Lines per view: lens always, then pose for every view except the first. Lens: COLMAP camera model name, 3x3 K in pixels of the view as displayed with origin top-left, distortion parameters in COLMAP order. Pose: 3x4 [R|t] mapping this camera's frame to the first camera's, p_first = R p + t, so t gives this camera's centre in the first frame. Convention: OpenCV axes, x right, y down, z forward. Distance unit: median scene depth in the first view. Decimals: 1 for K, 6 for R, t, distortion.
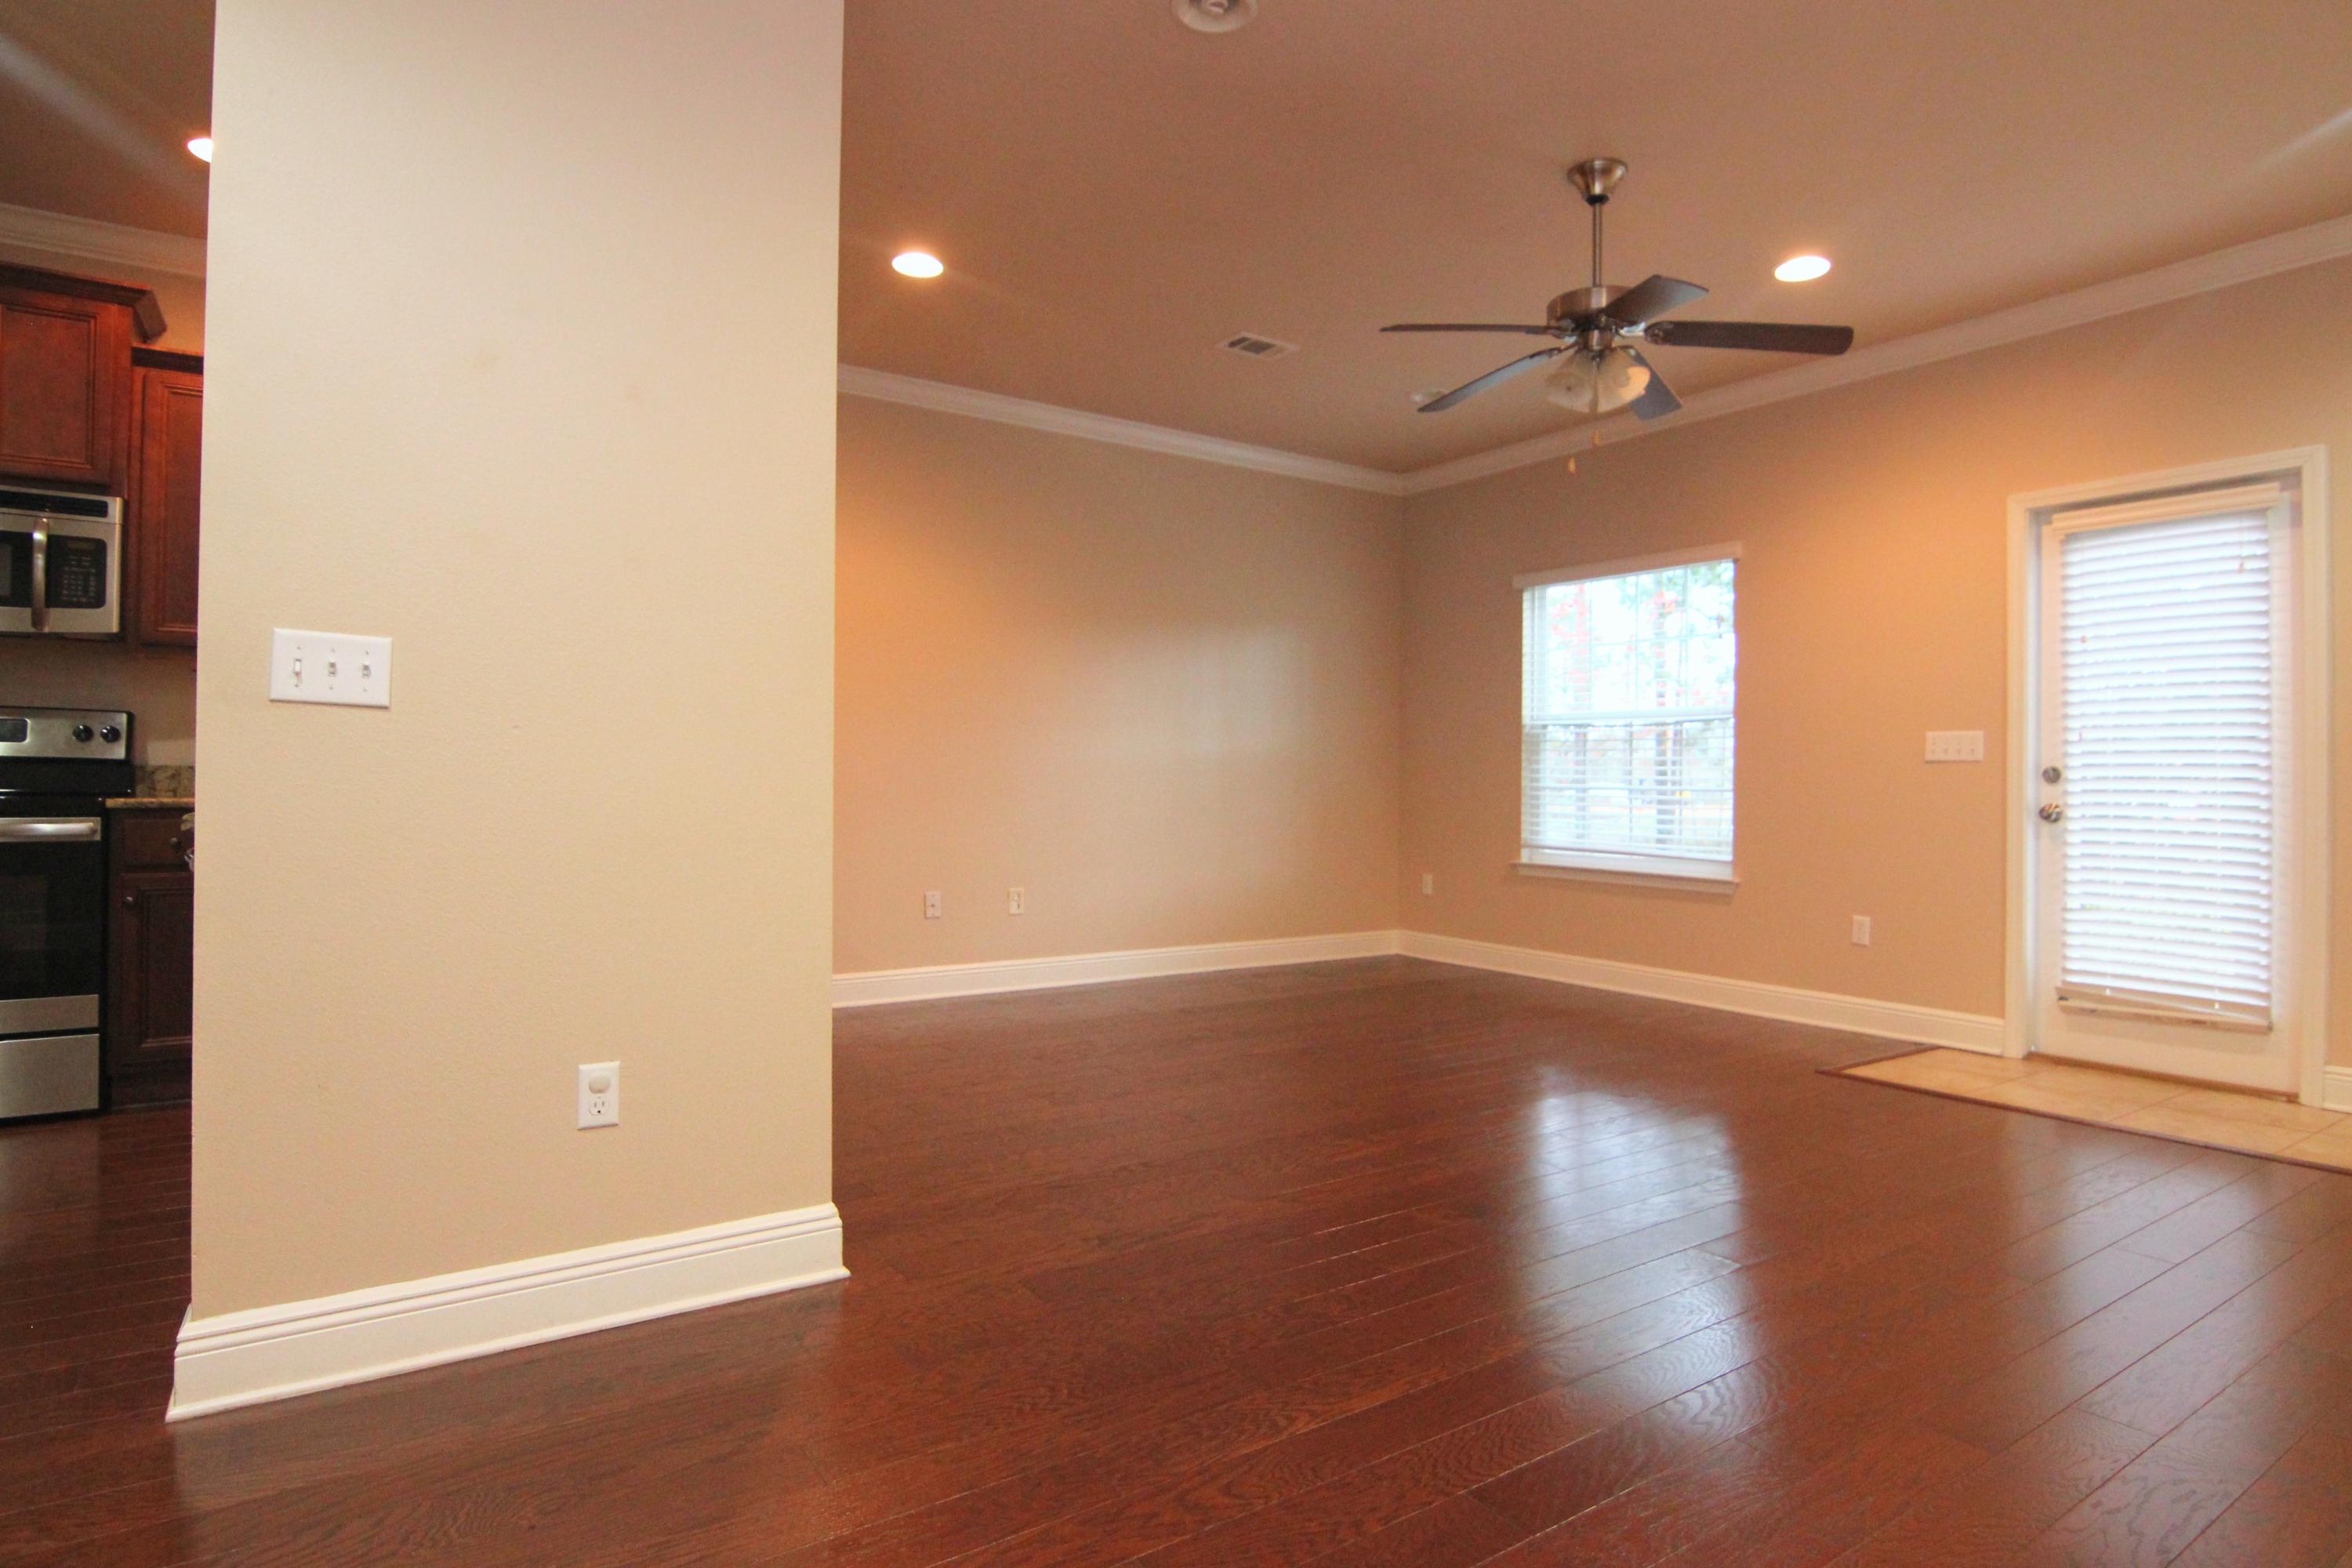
lens RADIAL K [[1244.5, 0, 1184.7], [0, 1244.5, 778.3], [0, 0, 1]] dist [-0.019017, -0.005717]
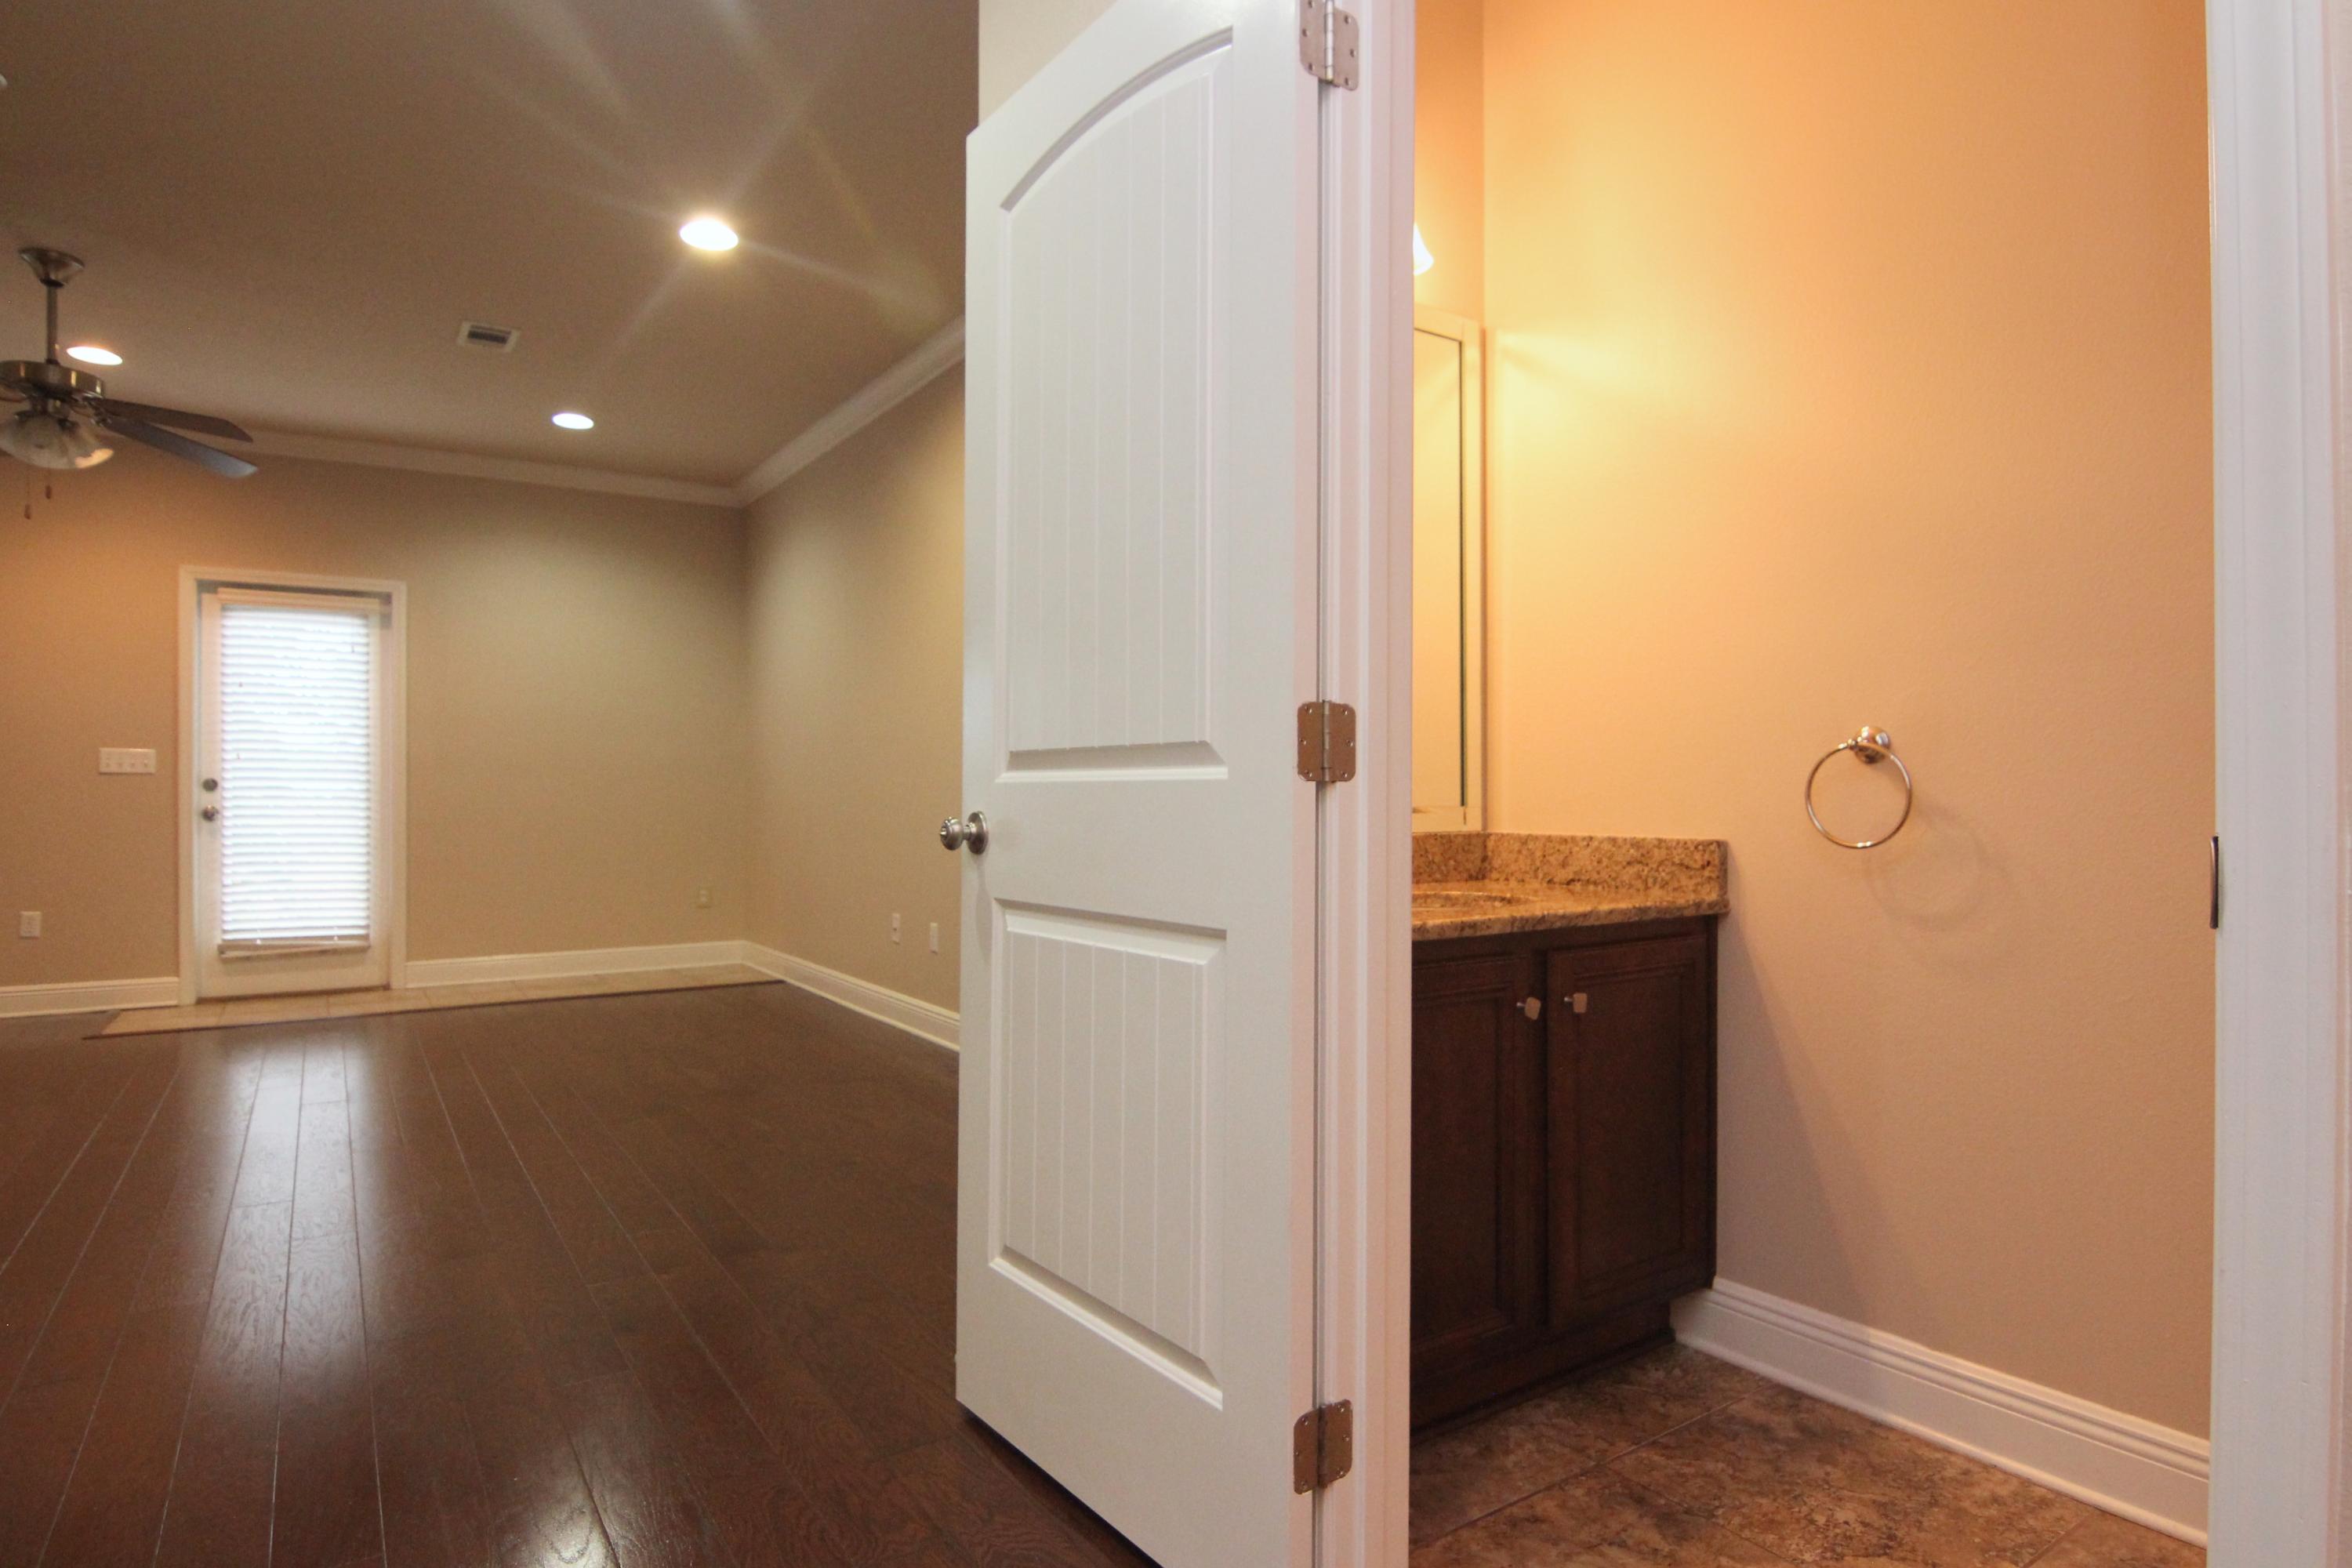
lens RADIAL K [[1244.5, 0, 1178.1], [0, 1244.5, 790.3], [0, 0, 1]] dist [-0.019017, -0.005717]
pose [[-0.009351, -0.013097, 0.999871, -0.620453], [-0.008116, 0.999882, 0.013021, -0.022312], [-0.999923, -0.007993, -0.009456, -0.019354]]
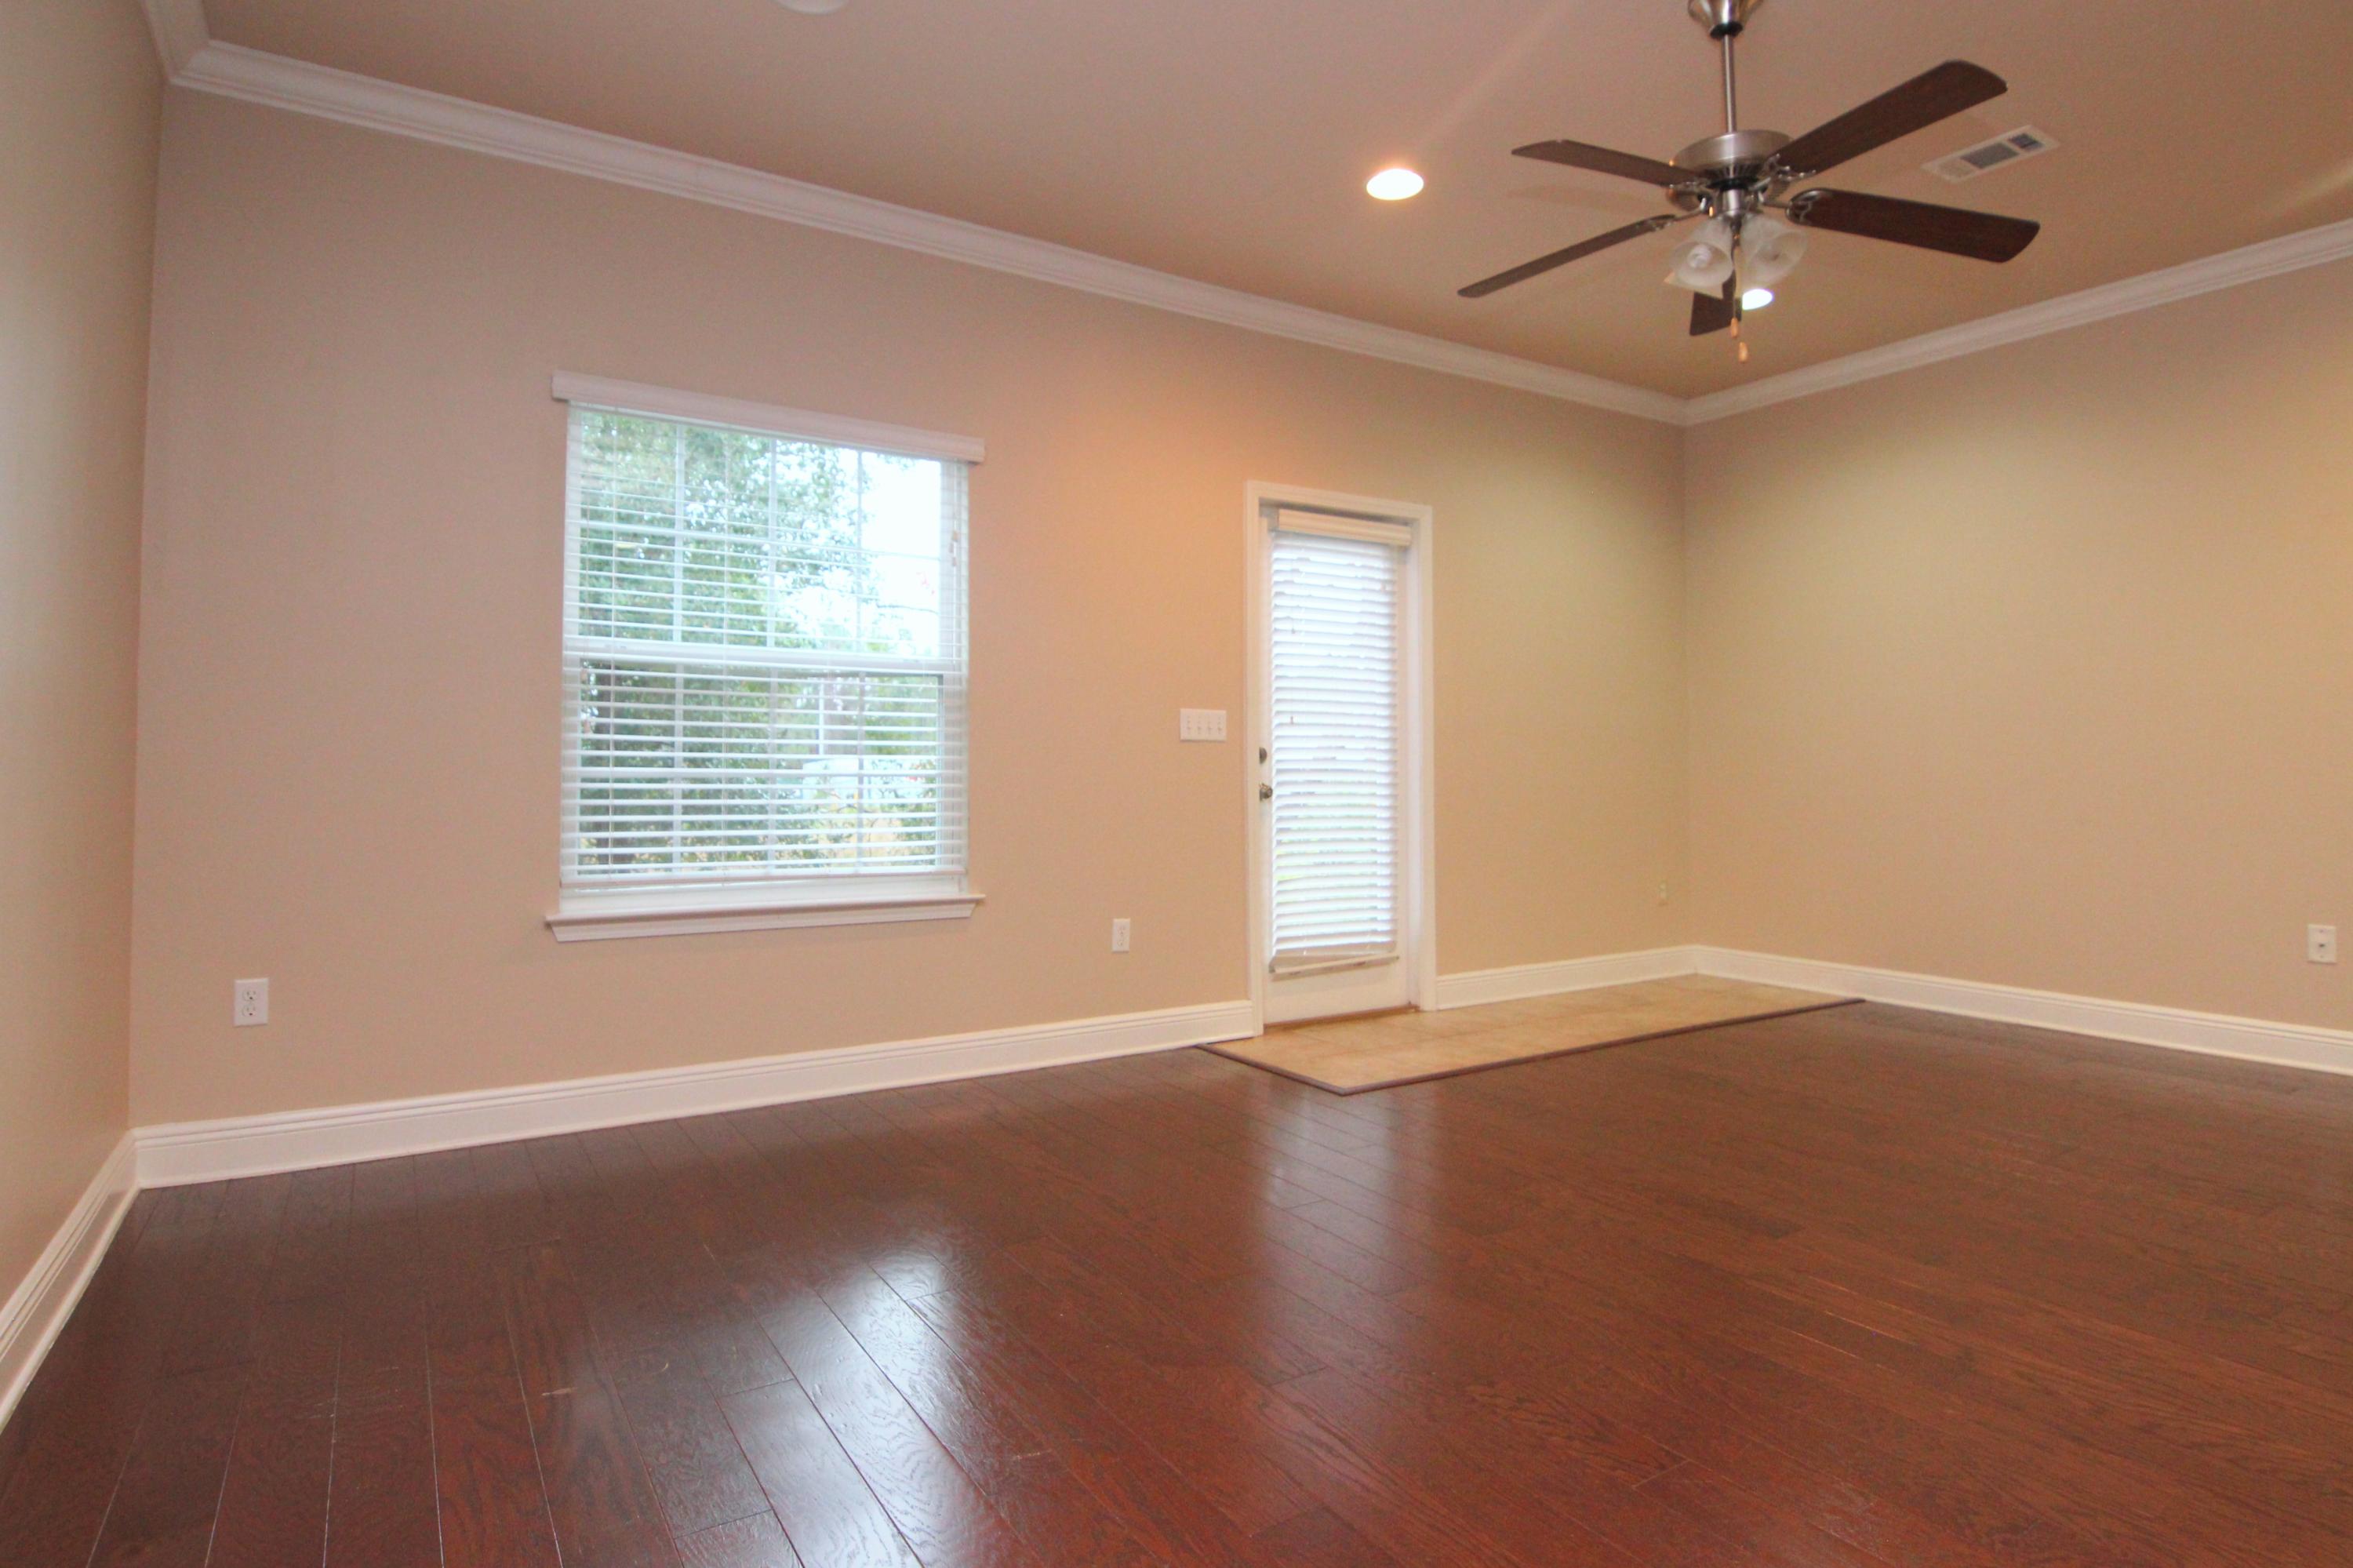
lens RADIAL K [[1245.1, 0, 1157.2], [0, 1245.1, 738.6], [0, 0, 1]] dist [-0.019017, -0.005717]
pose [[0.030865, 0.009139, 0.999482, -0.358443], [-0.007683, 0.999931, -0.008906, -0.007202], [-0.999494, -0.007404, 0.030933, 1.066690]]
